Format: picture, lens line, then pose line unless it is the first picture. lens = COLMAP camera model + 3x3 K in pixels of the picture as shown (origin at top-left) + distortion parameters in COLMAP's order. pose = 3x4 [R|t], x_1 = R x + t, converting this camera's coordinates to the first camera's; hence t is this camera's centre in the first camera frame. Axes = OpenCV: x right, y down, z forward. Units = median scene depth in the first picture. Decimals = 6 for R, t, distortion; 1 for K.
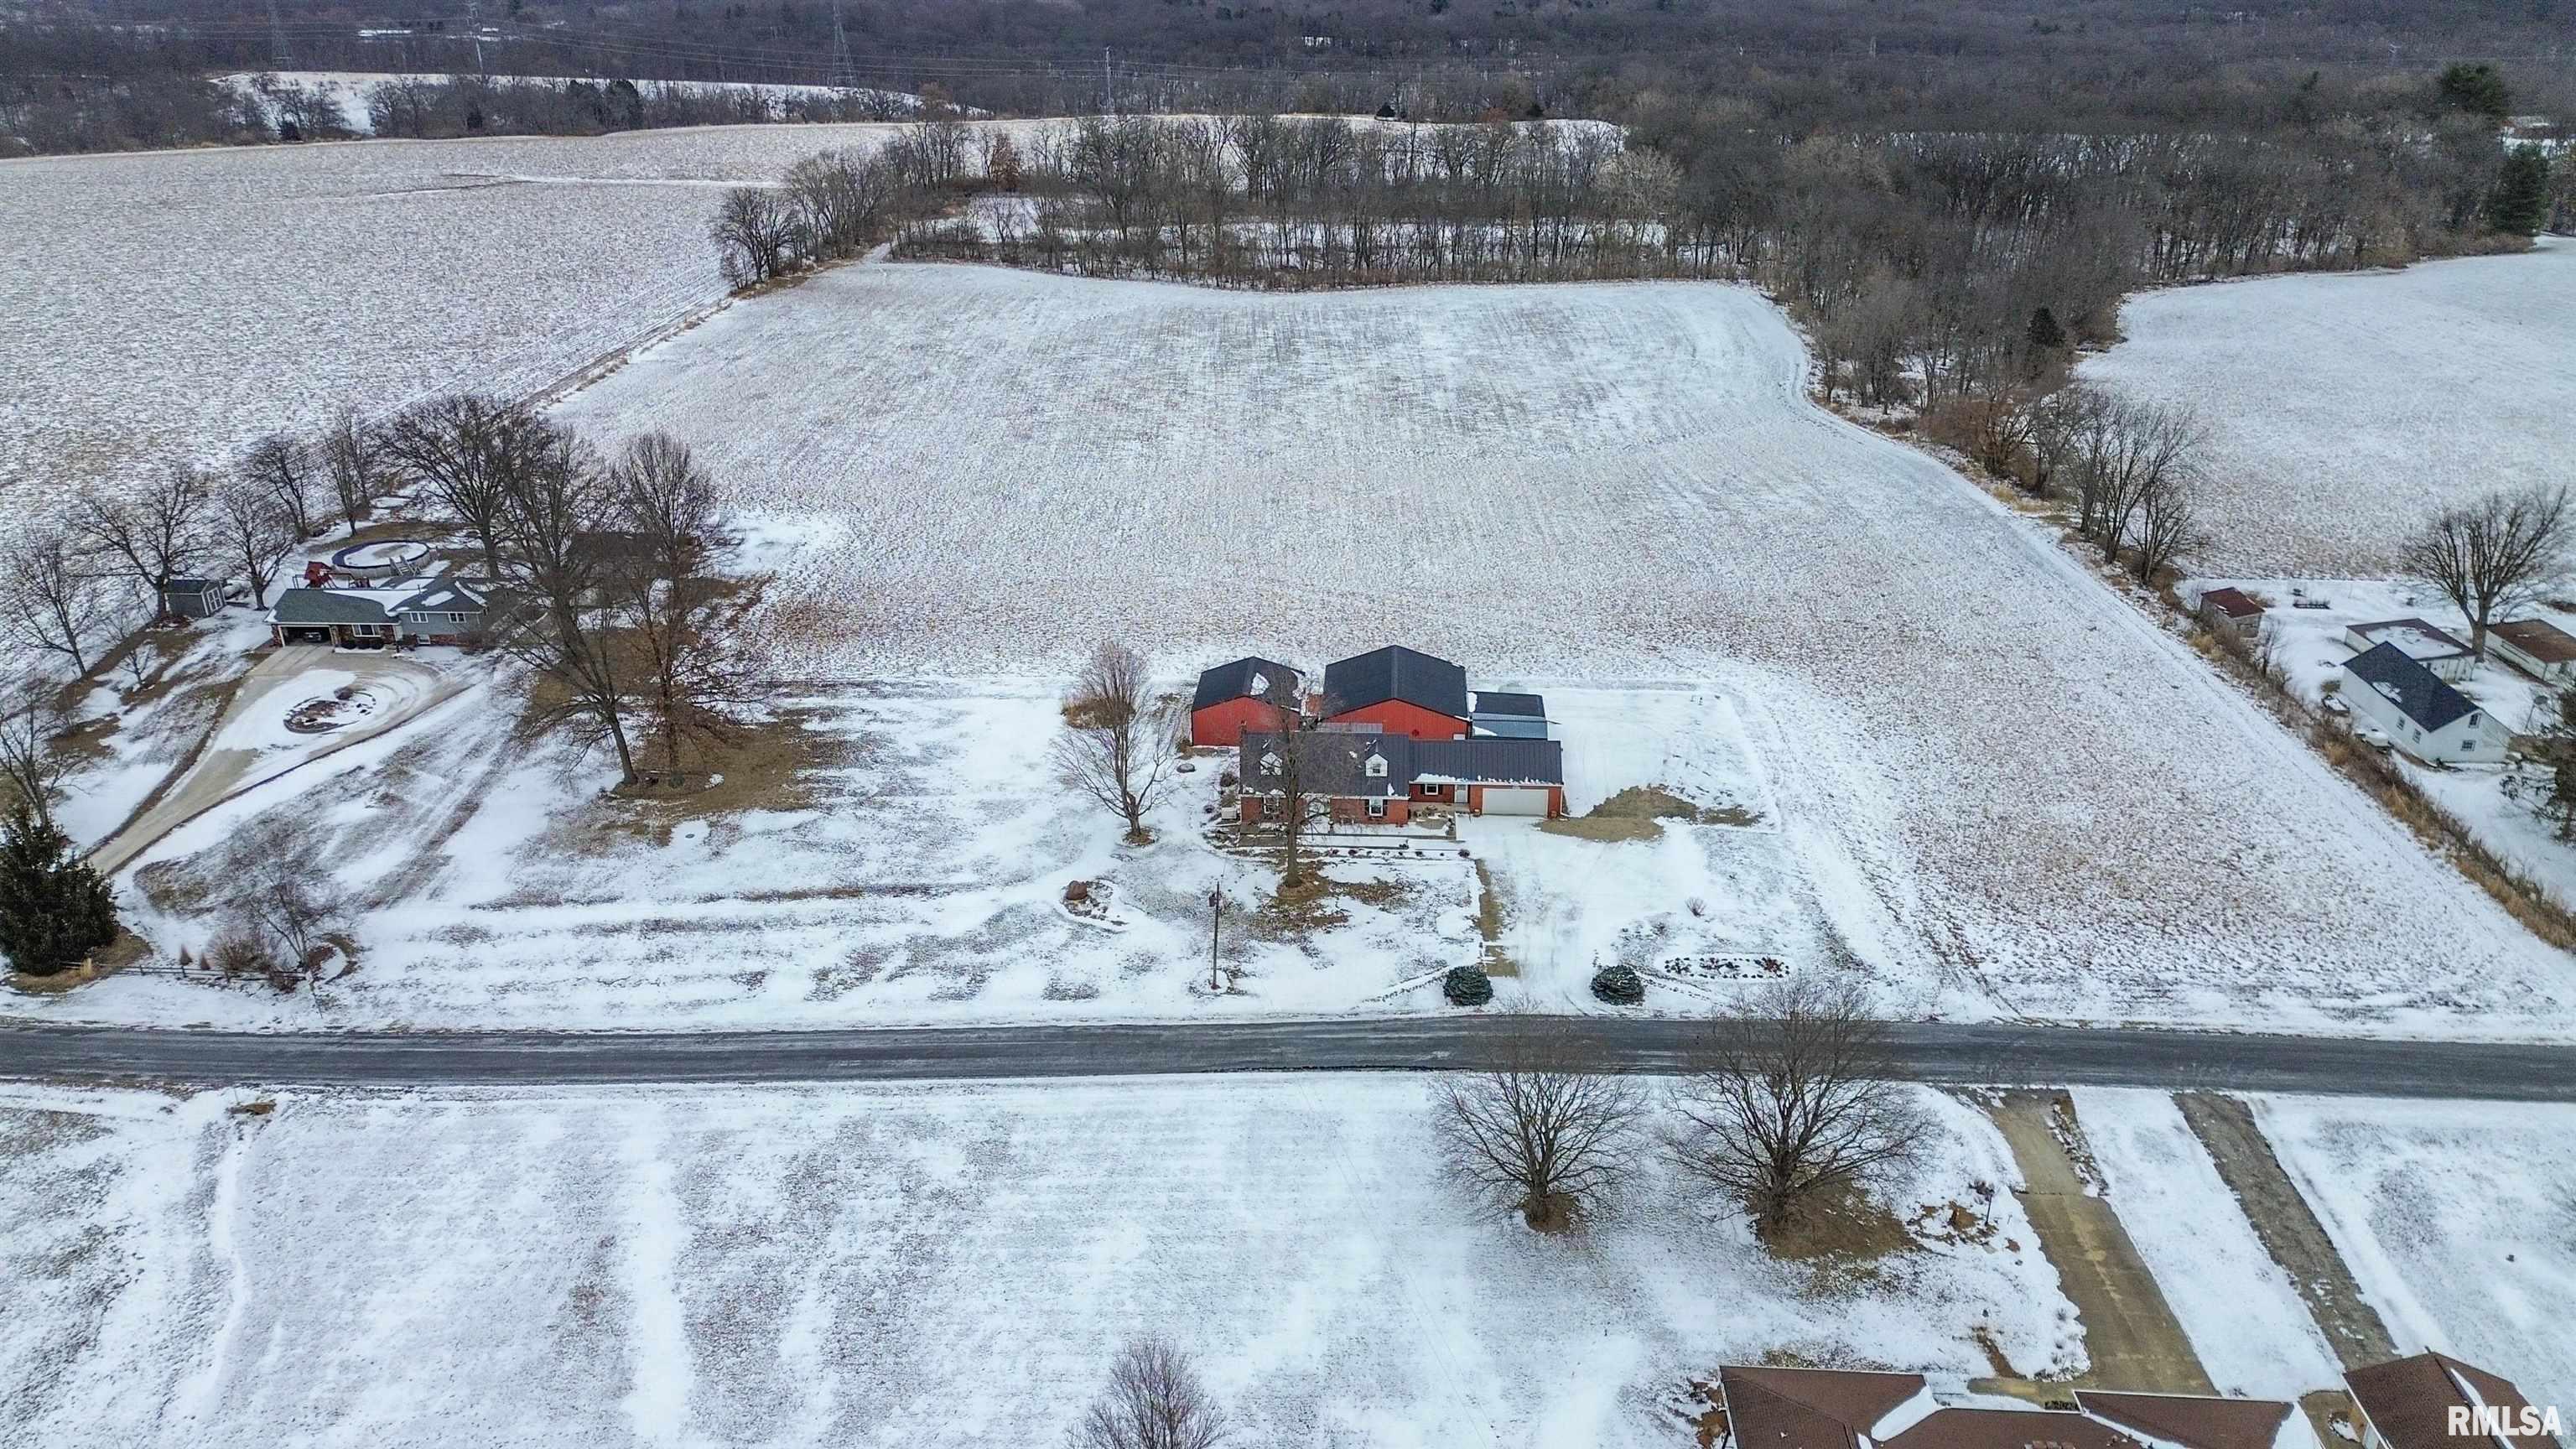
lens RADIAL K [[1803.2, 0, 1292.5], [0, 1803.2, 713.0], [0, 0, 1]] dist [0.083746, -0.069827]
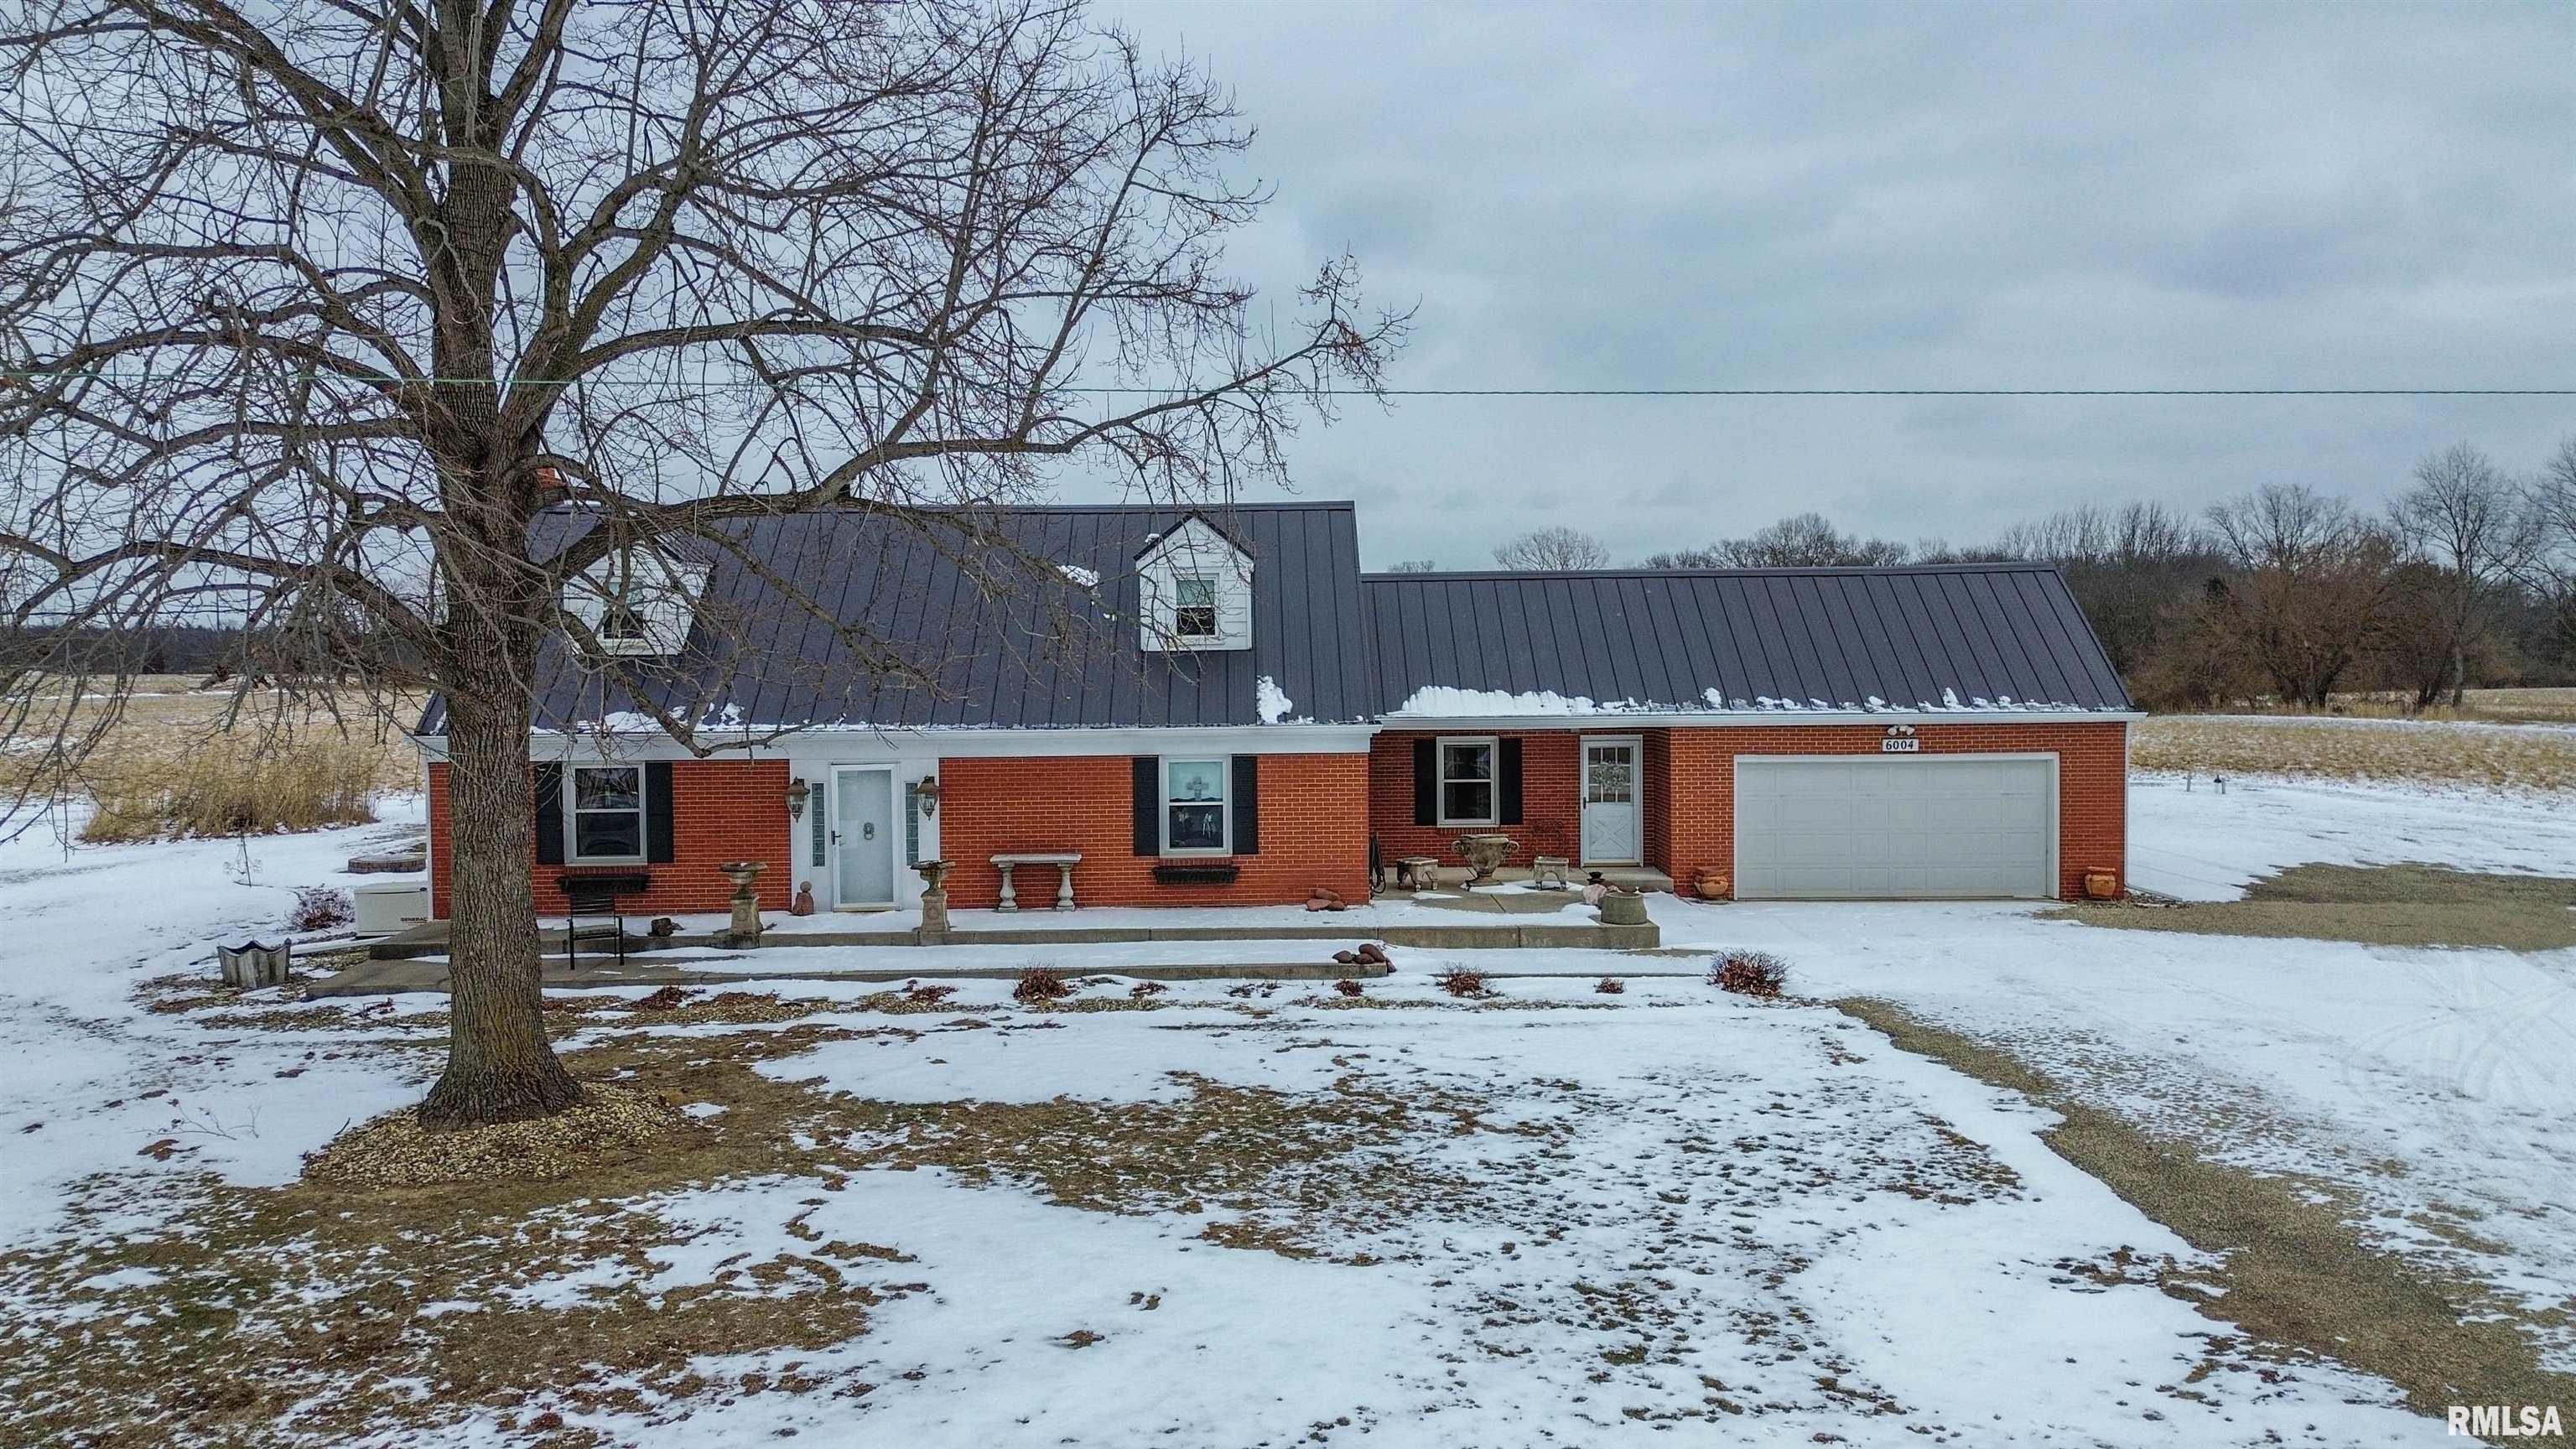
lens RADIAL K [[1803.2, 0, 1292.5], [0, 1803.2, 713.0], [0, 0, 1]] dist [0.083746, -0.069827]
pose [[0.996688, -0.000303, 0.081325, 0.023123], [0.030088, 0.930410, -0.365283, 0.061777], [-0.075555, 0.366520, 0.927338, 0.461975]]
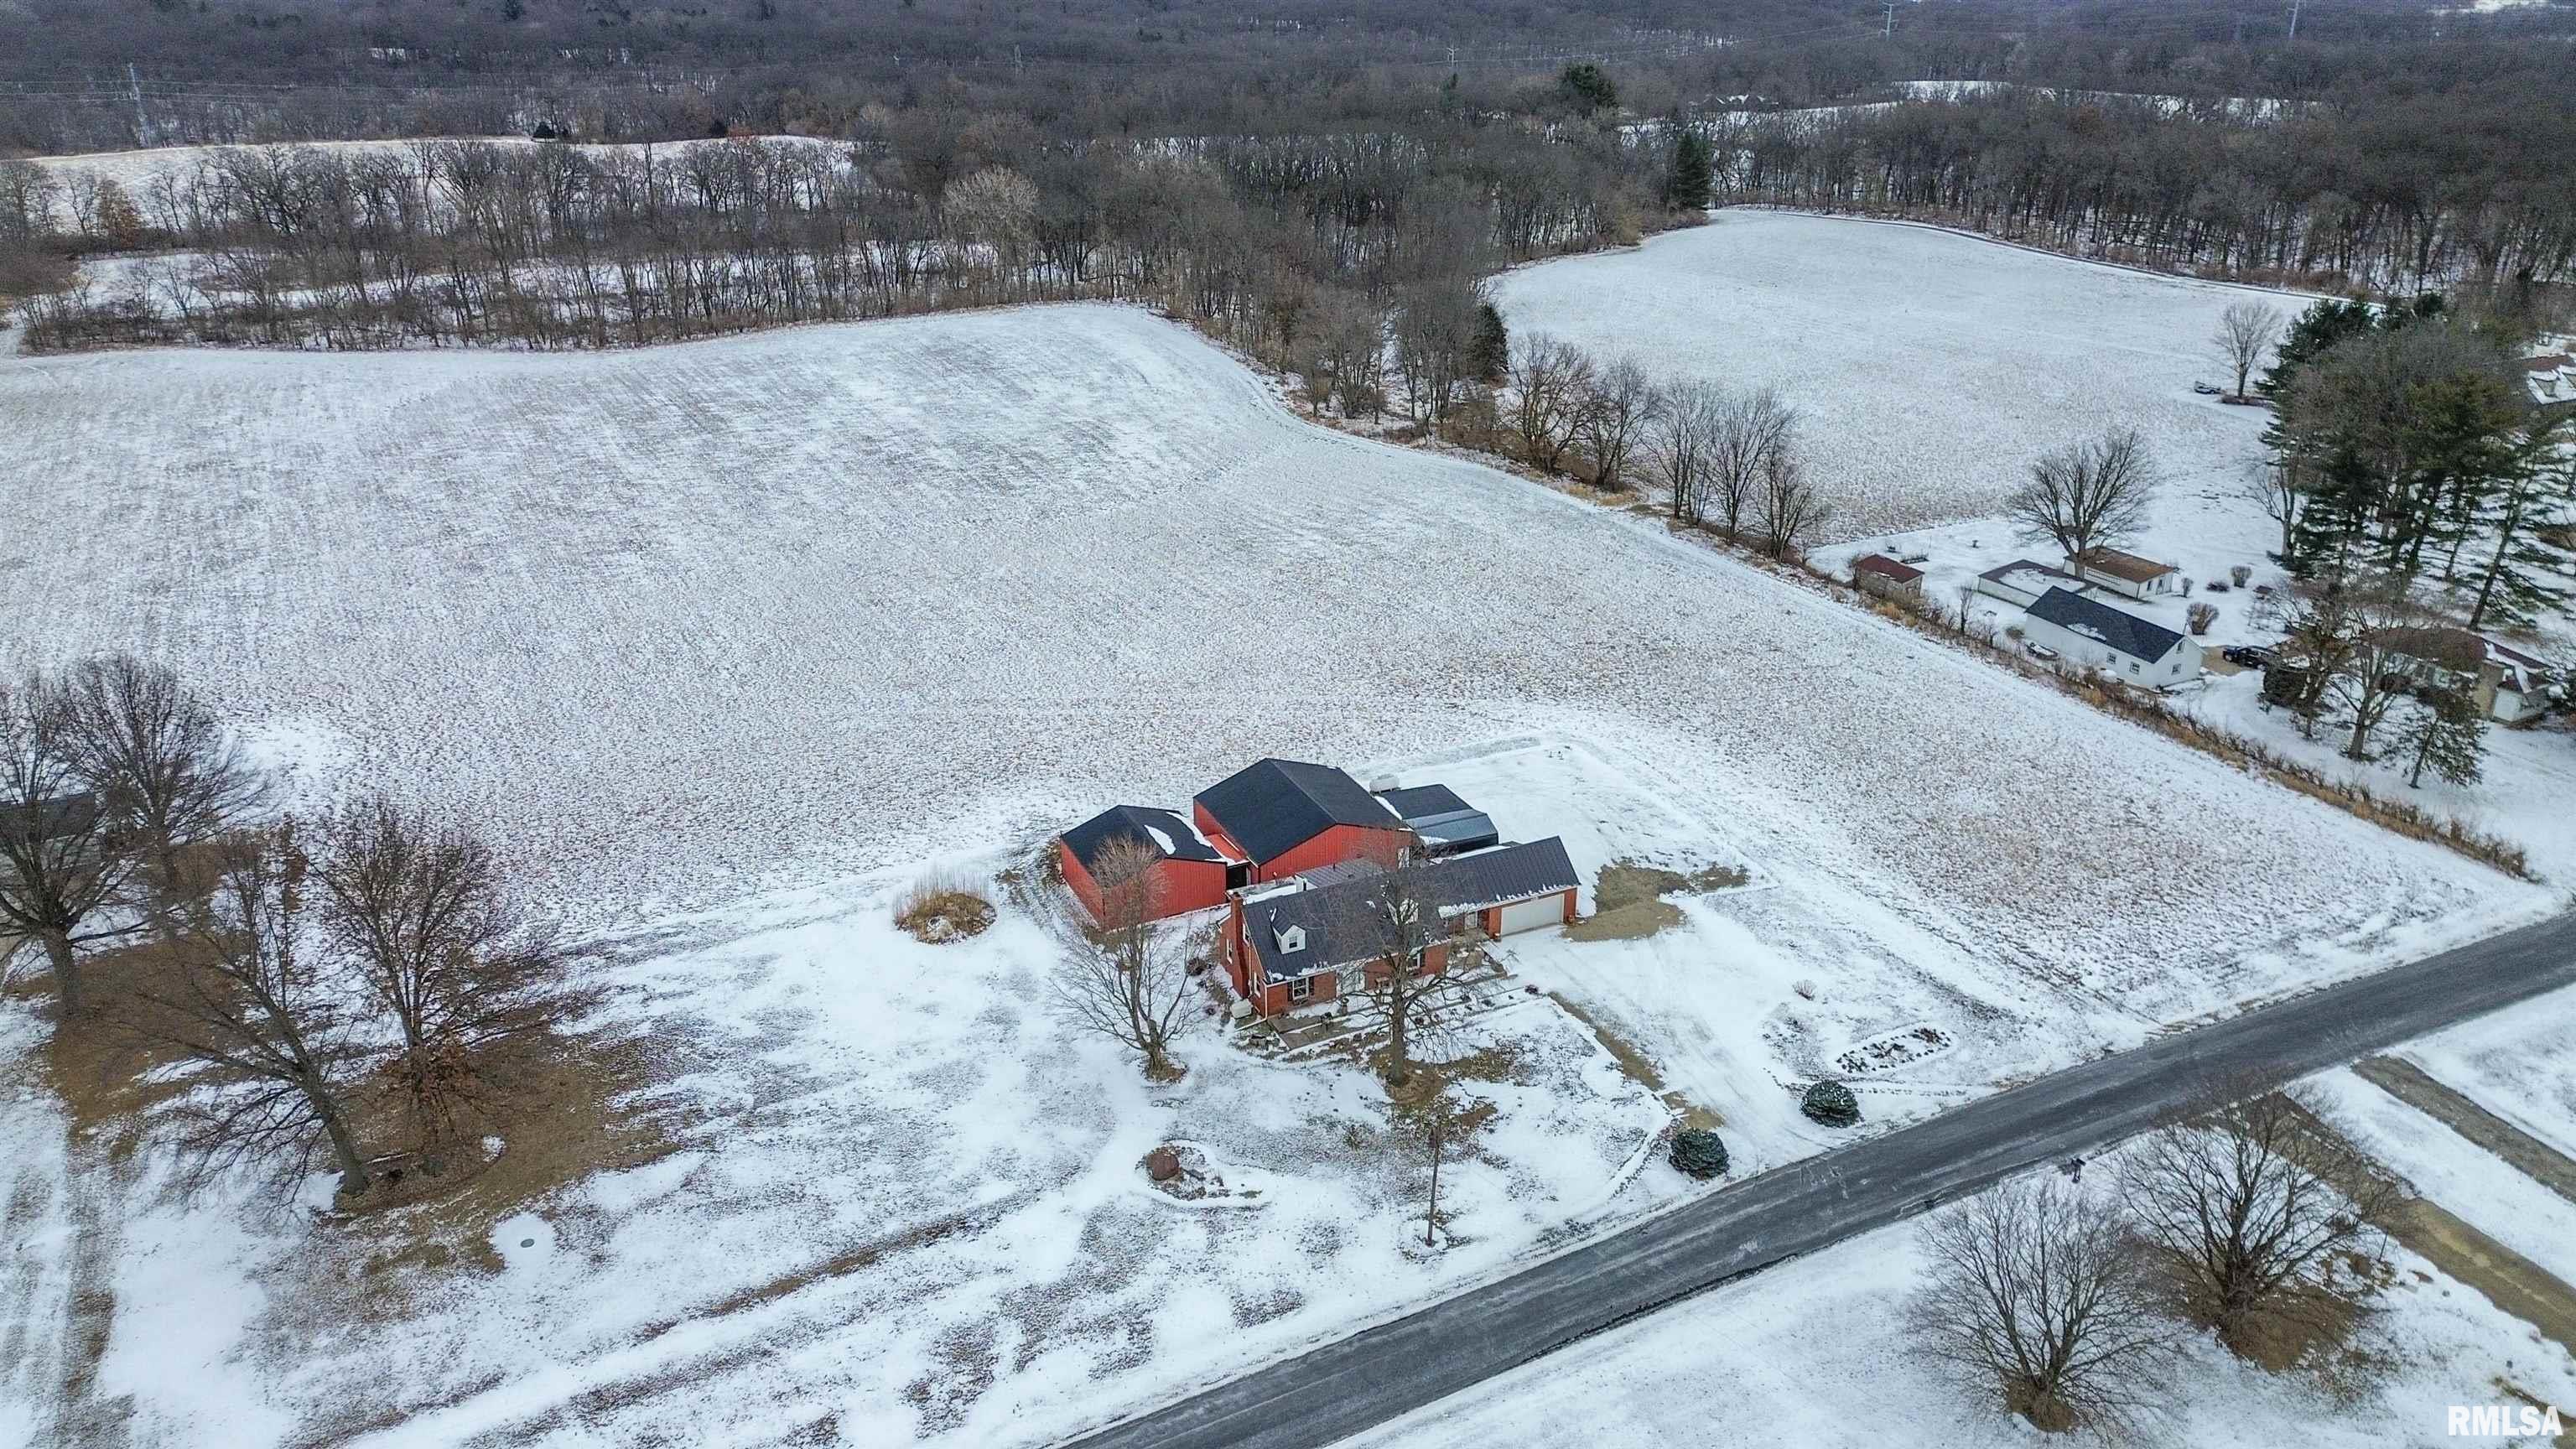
lens RADIAL K [[1800.6, 0, 1288.0], [0, 1800.6, 724.5], [0, 0, 1]] dist [0.049459, -0.005793]
pose [[0.880620, -0.183784, 0.436729, -0.197789], [0.182462, 0.982164, 0.045398, -0.058980], [-0.437283, 0.039708, 0.898447, 0.146887]]
